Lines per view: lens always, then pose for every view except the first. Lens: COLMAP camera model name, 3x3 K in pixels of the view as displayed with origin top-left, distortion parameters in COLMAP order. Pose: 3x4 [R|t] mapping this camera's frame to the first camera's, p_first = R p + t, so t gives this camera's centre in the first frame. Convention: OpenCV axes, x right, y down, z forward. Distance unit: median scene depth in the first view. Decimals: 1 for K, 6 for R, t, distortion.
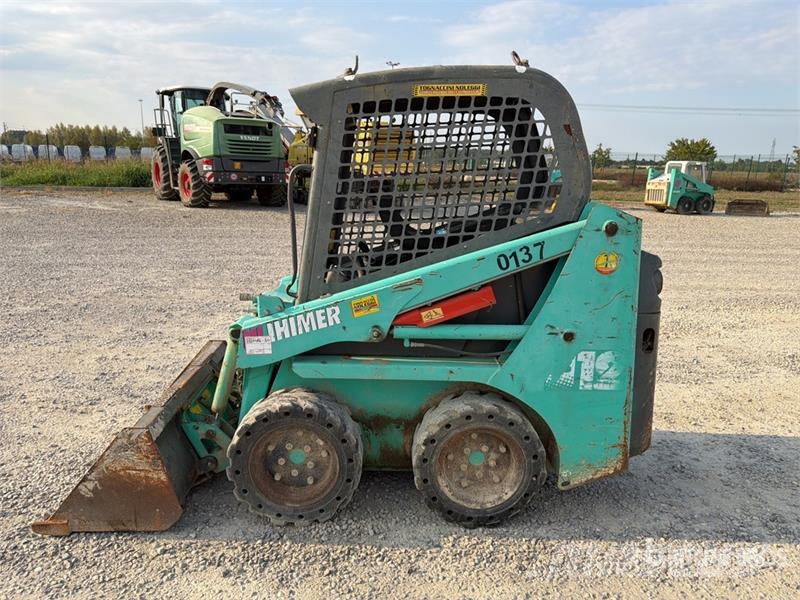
lens RADIAL K [[562.7, 0, 405.4], [0, 562.7, 299.0], [0, 0, 1]] dist [0.060505, -0.073284]
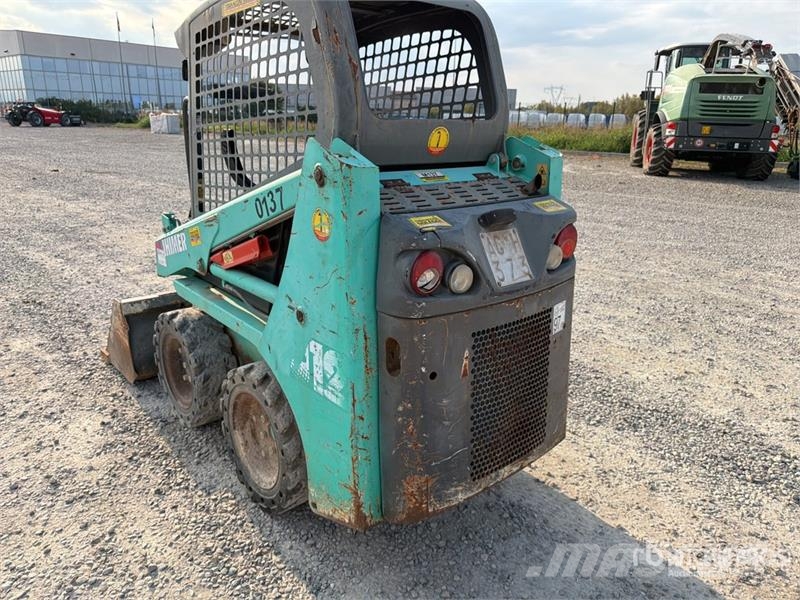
lens RADIAL K [[573.8, 0, 398.4], [0, 573.8, 298.1], [0, 0, 1]] dist [0.055362, -0.075729]
pose [[0.633001, 0.223101, -0.741306, 0.123149], [-0.189813, 0.973072, 0.130772, -0.010970], [0.750520, 0.057931, 0.658304, 0.076003]]
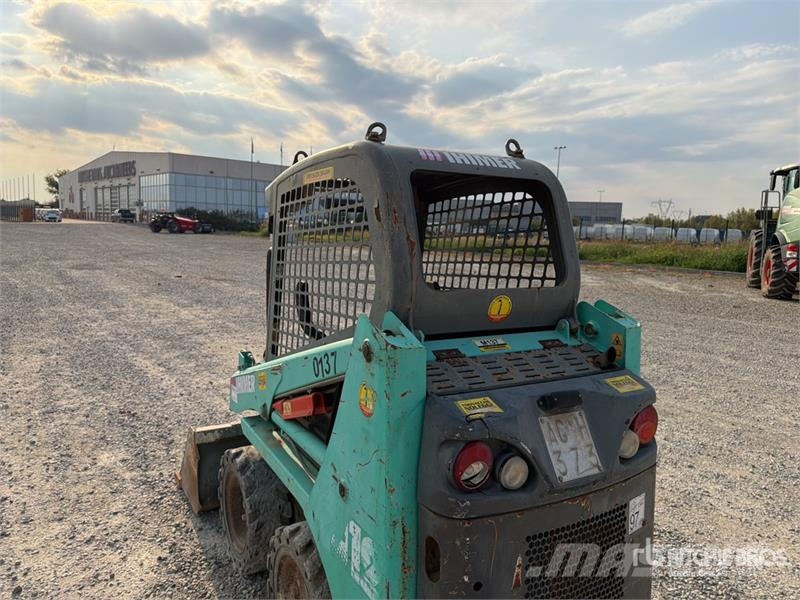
lens RADIAL K [[573.8, 0, 398.4], [0, 573.8, 298.1], [0, 0, 1]] dist [0.055362, -0.075729]
pose [[0.489299, 0.106875, -0.865542, 0.121641], [-0.230232, 0.973084, -0.009998, -0.023457], [0.841177, 0.204168, 0.500736, 0.083224]]
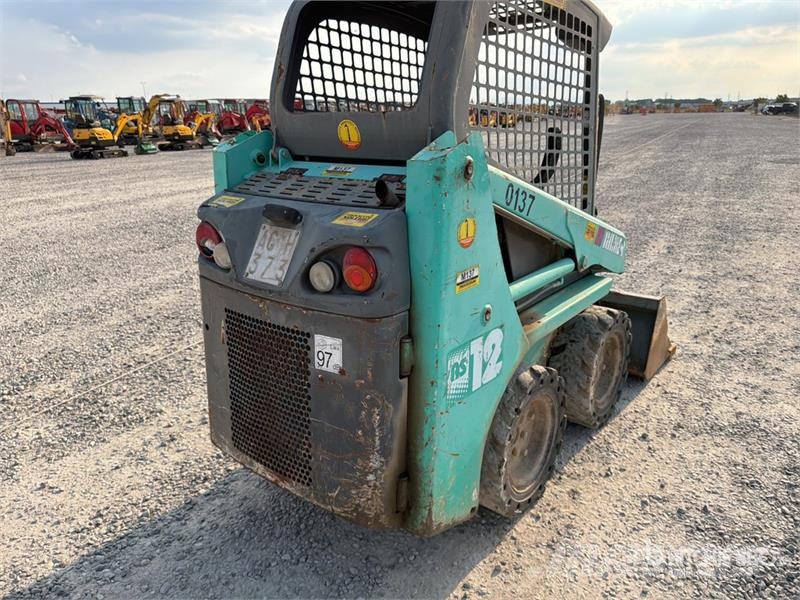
lens RADIAL K [[573.8, 0, 398.4], [0, 573.8, 298.1], [0, 0, 1]] dist [0.055362, -0.075729]
pose [[-0.645832, 0.220948, -0.730810, 0.117779], [-0.177586, 0.887482, 0.425251, -0.046153], [0.742539, 0.404422, -0.533927, 0.223389]]
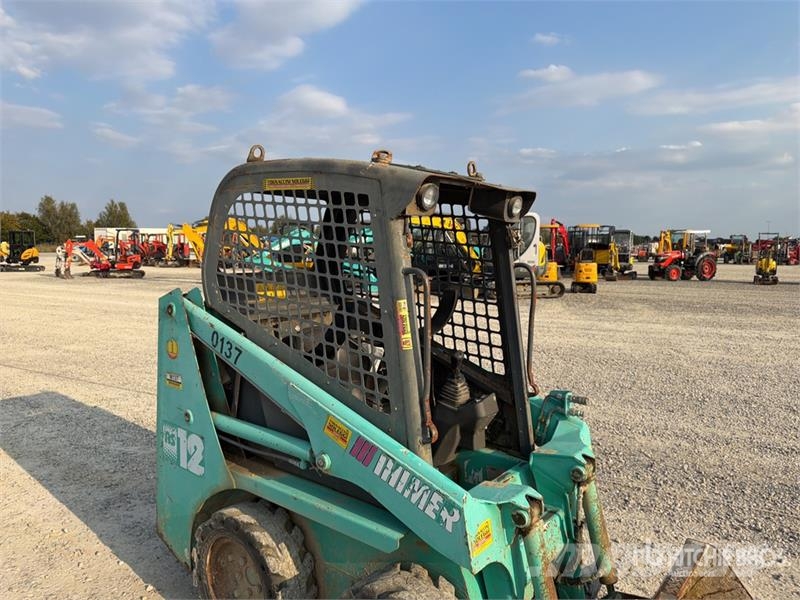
lens RADIAL K [[536.5, 0, 400.0], [0, 536.5, 300.0], [0, 0, 1]] dist [0.095301, -0.140753]
pose [[-0.769903, -0.083913, 0.632620, -0.080319], [0.125602, 0.952002, 0.279135, -0.060247], [-0.625679, 0.294365, -0.722409, 0.236491]]
